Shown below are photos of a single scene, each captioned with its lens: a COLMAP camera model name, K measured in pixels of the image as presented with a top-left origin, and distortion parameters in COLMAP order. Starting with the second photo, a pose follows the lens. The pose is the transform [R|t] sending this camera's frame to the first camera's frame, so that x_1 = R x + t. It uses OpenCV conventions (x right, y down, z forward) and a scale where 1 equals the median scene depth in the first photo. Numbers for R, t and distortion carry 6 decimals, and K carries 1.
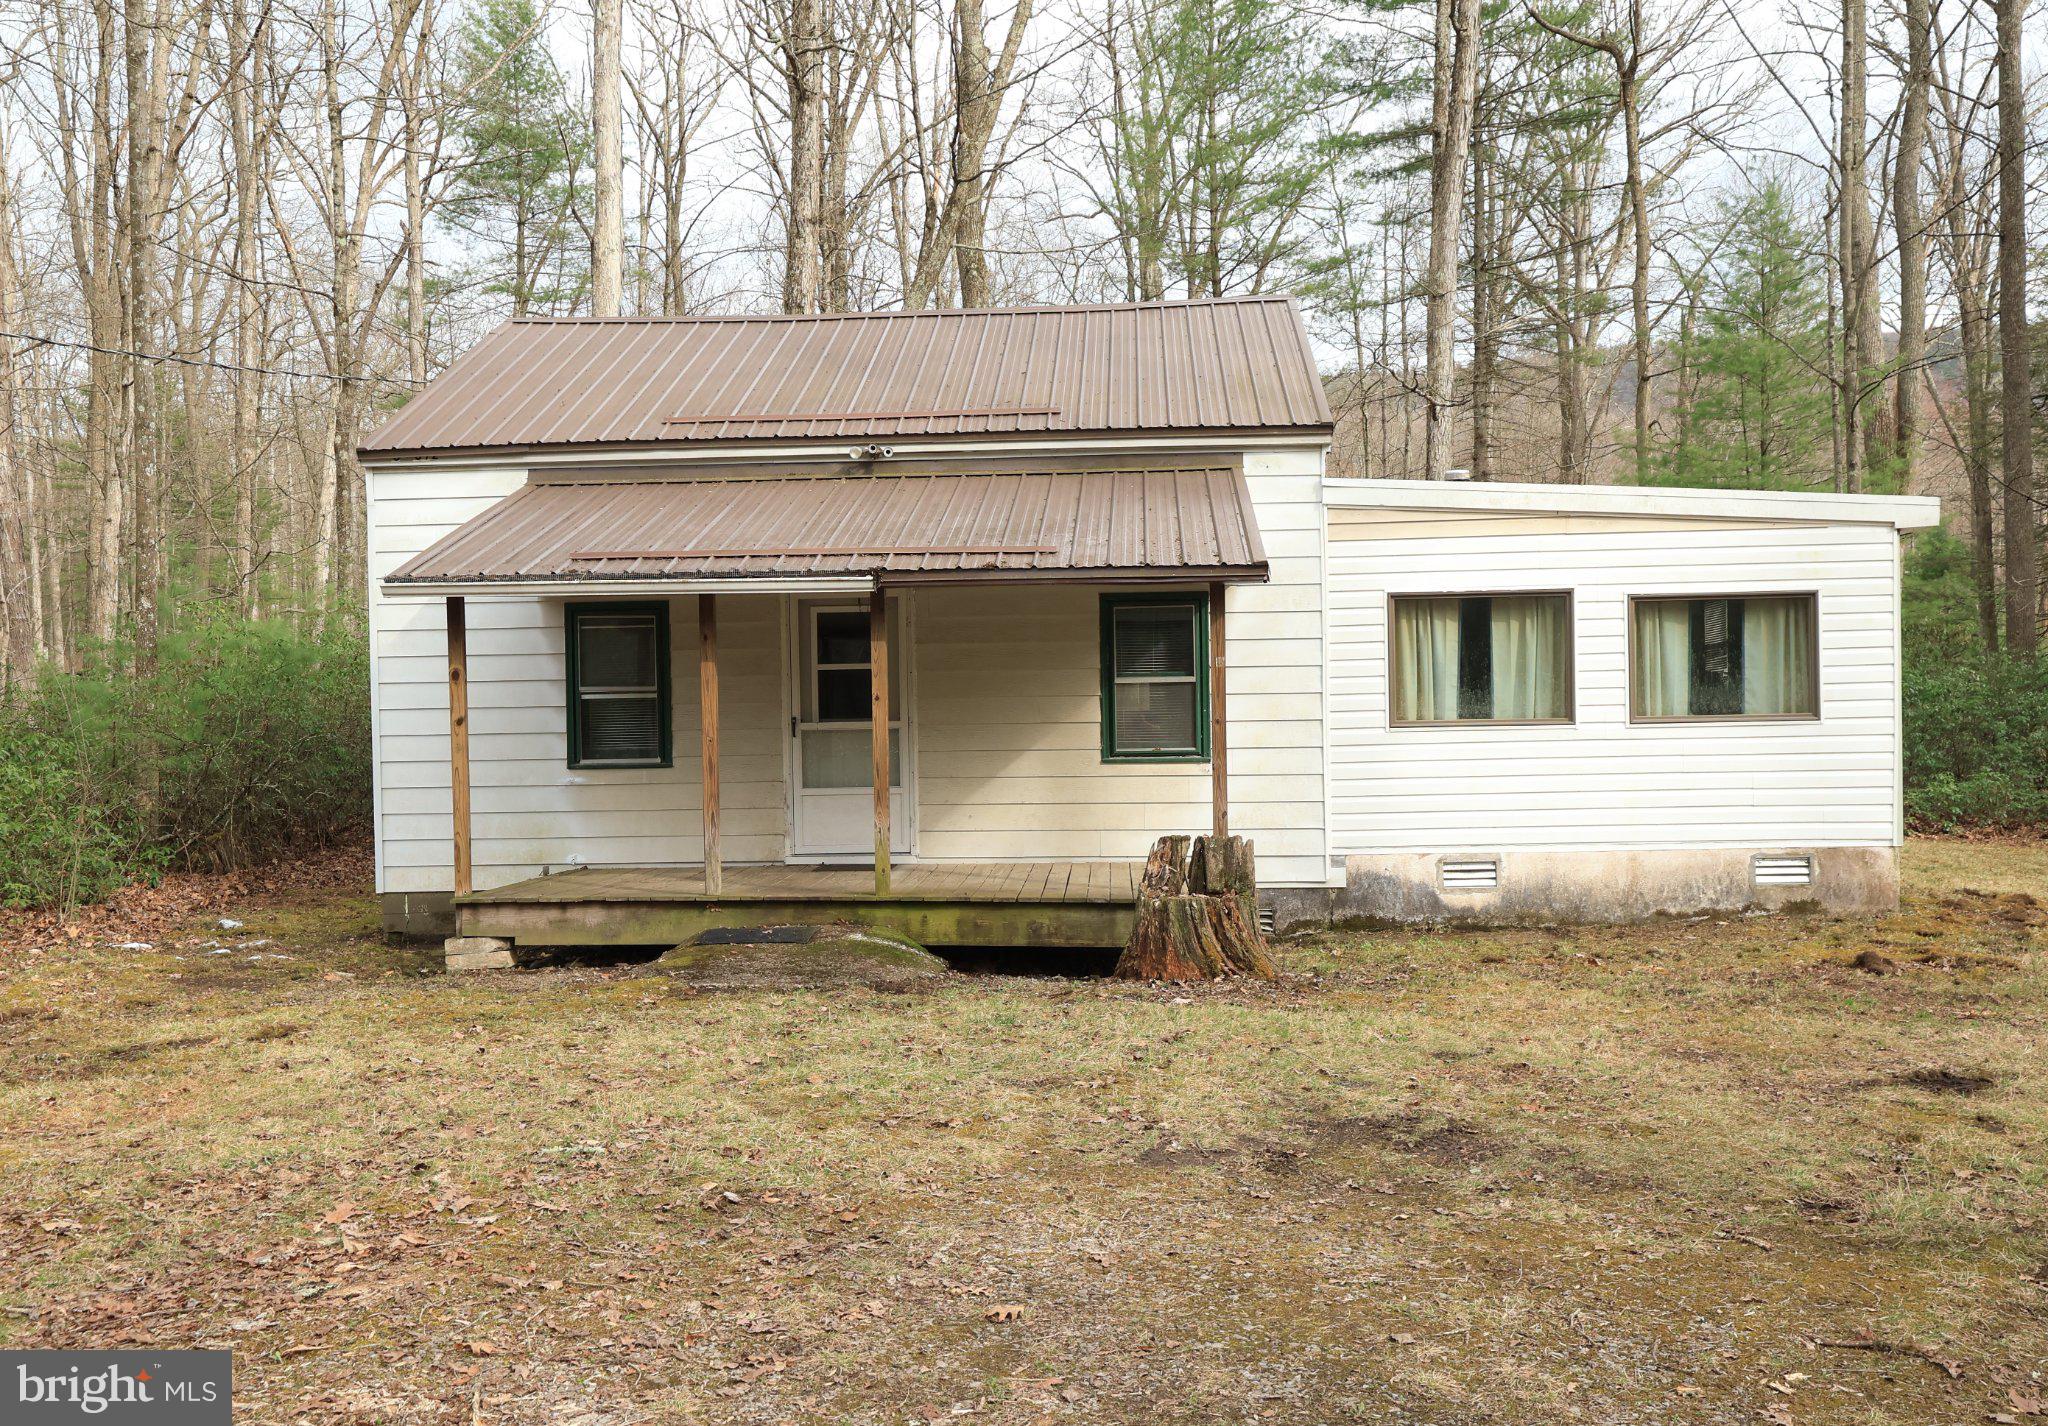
lens RADIAL K [[1773.5, 0, 1024.0], [0, 1773.5, 713.0], [0, 0, 1]] dist [-0.019364, -0.002176]
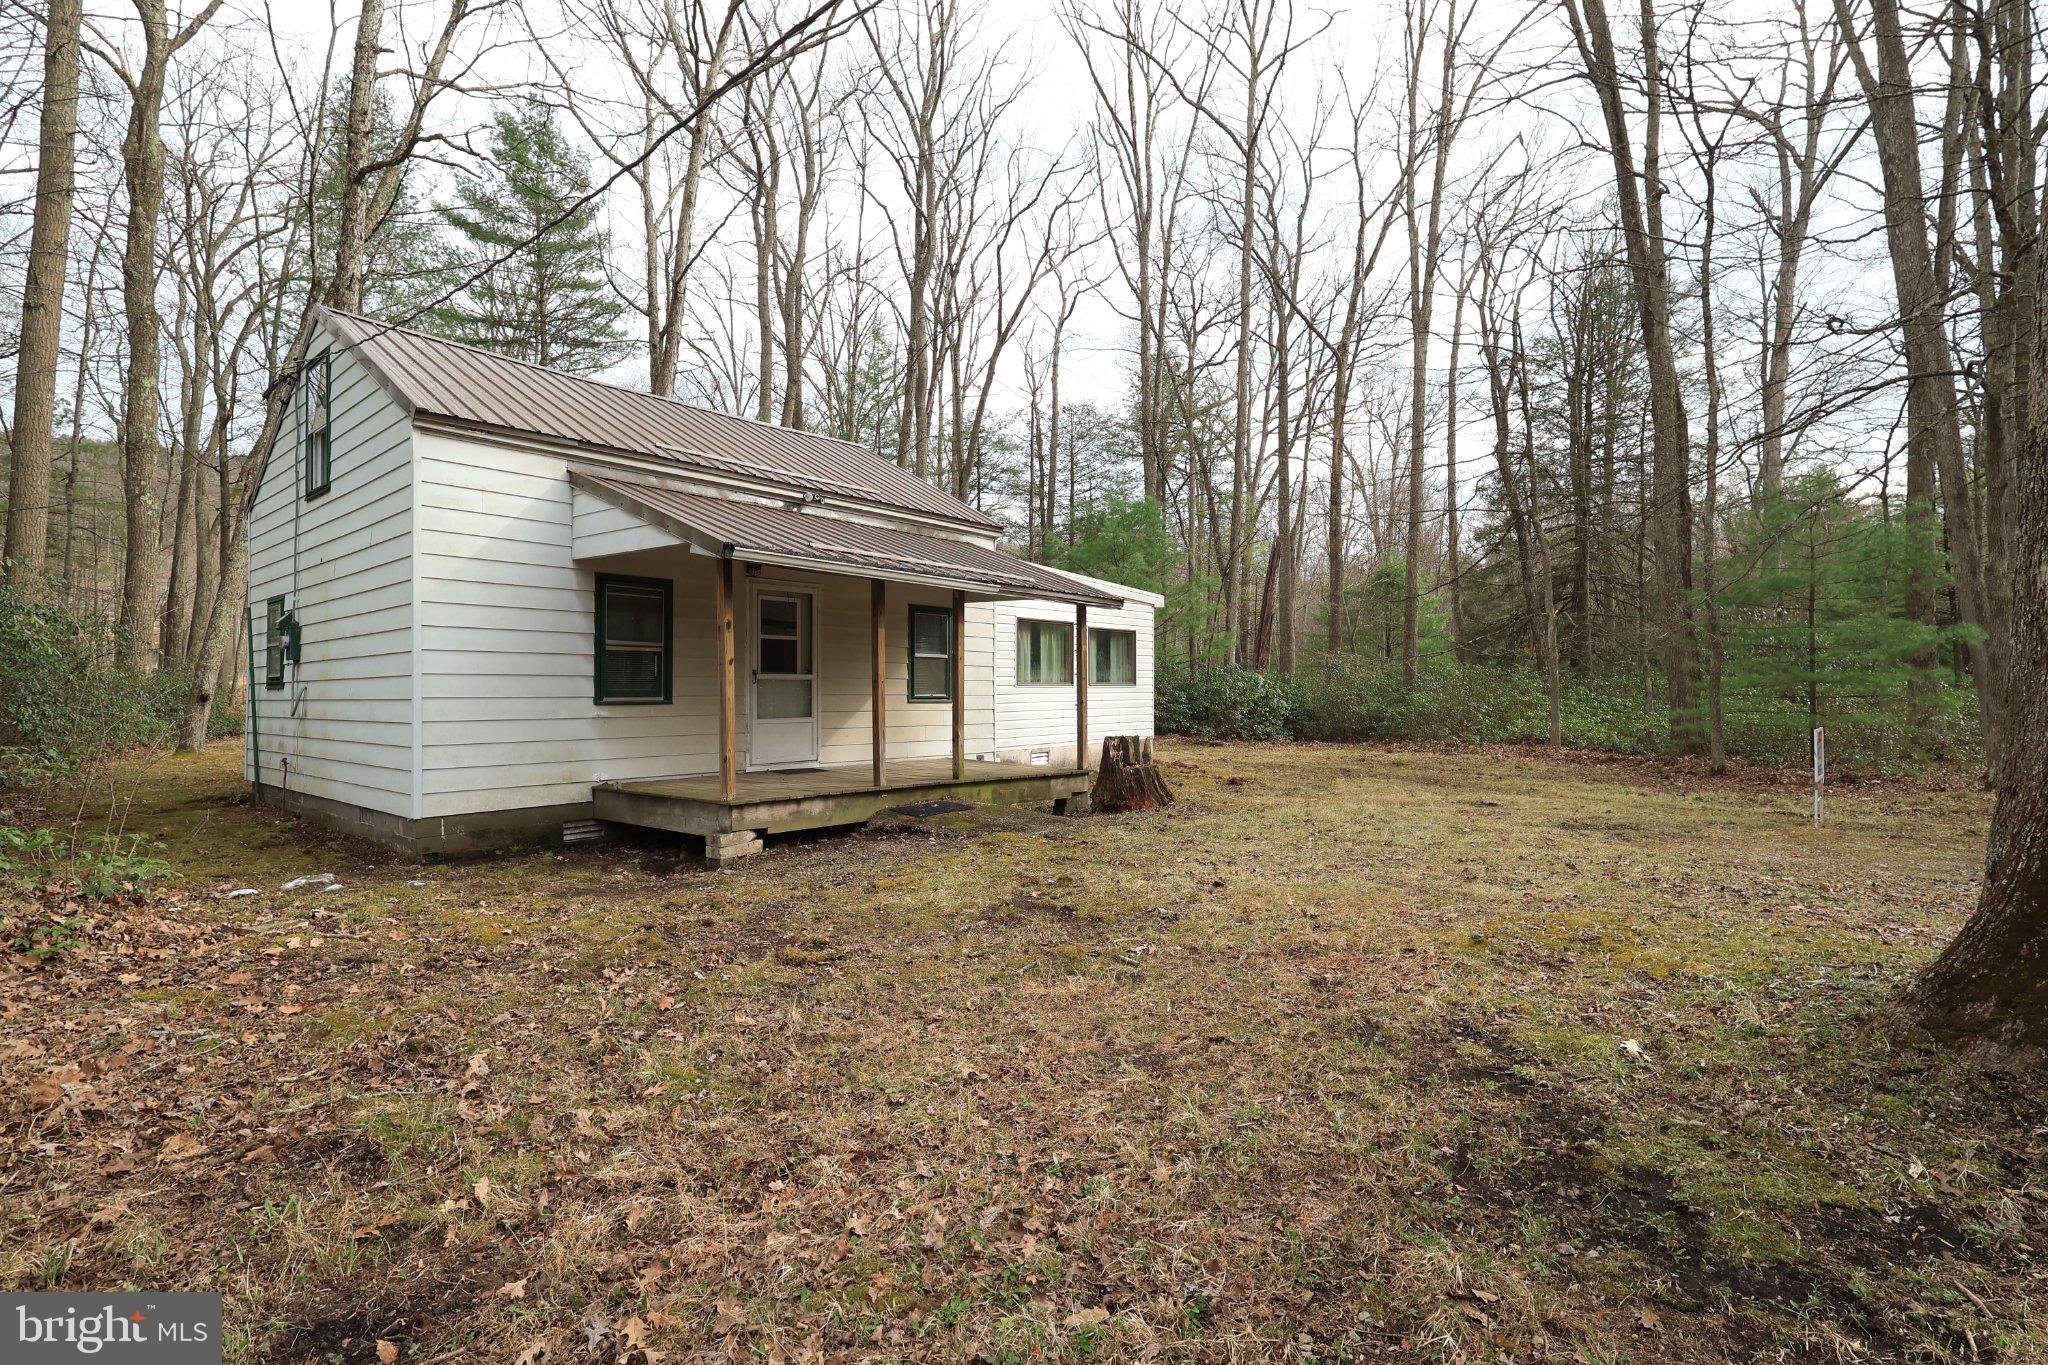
lens RADIAL K [[971.4, 0, 1024.0], [0, 971.4, 682.5], [0, 0, 1]] dist [-0.021321, 0.000002]
pose [[0.589556, 0.024134, 0.807367, -0.652313], [-0.012346, 0.999706, -0.020868, 0.027198], [-0.807633, 0.002335, 0.589681, 0.362523]]
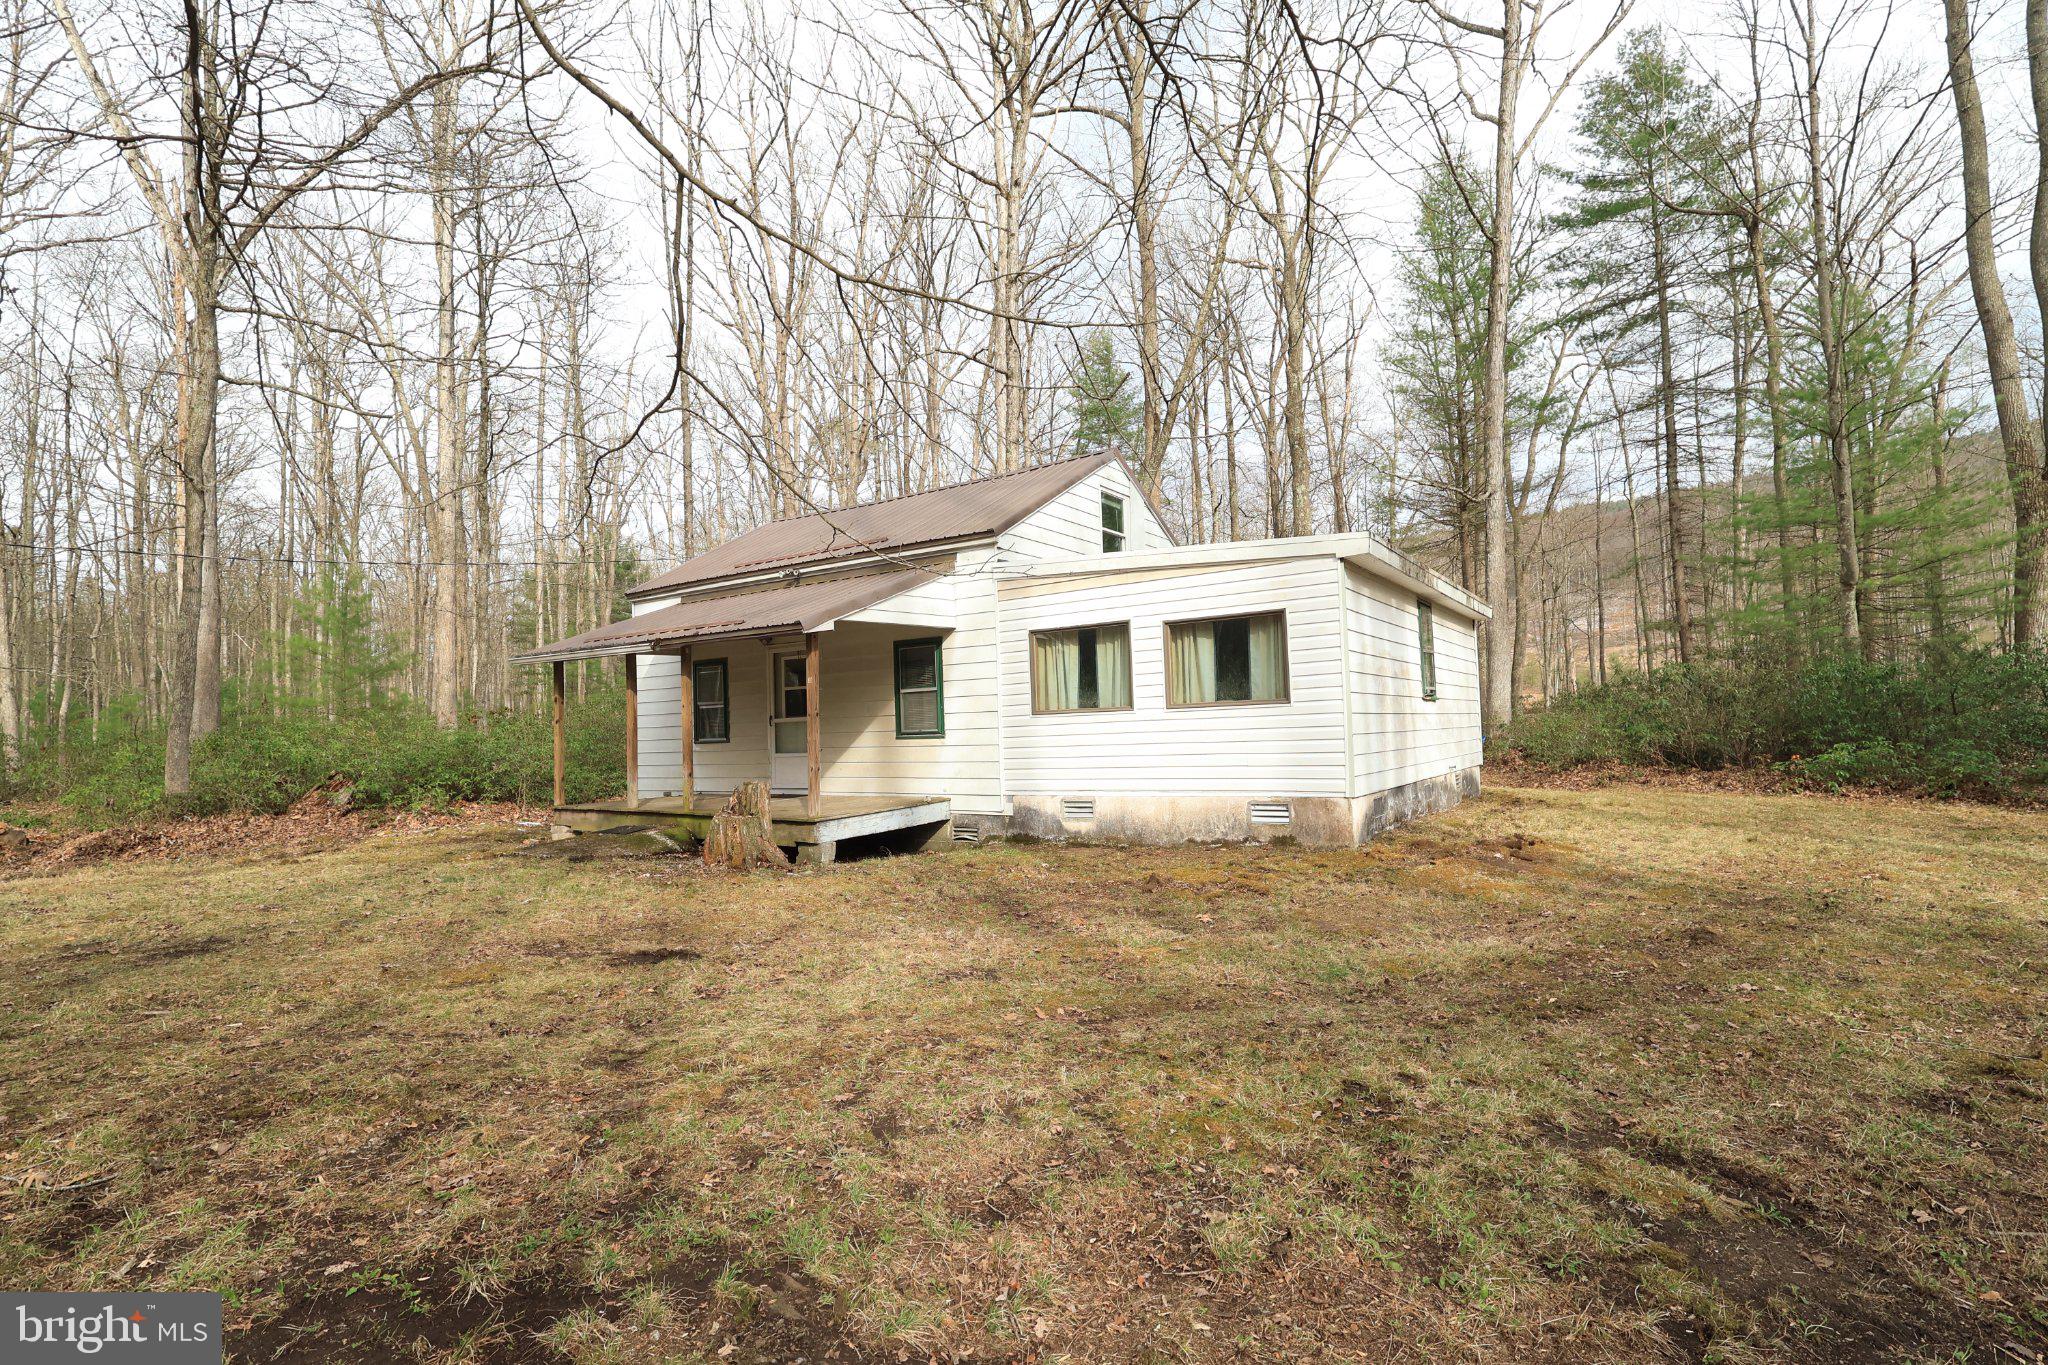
lens RADIAL K [[971.4, 0, 1024.0], [0, 971.4, 682.5], [0, 0, 1]] dist [-0.021321, 0.000002]
pose [[0.864011, -0.037223, -0.502095, 0.636805], [0.022622, 0.999126, -0.035141, 0.009420], [0.502965, 0.019004, 0.864098, 0.245667]]
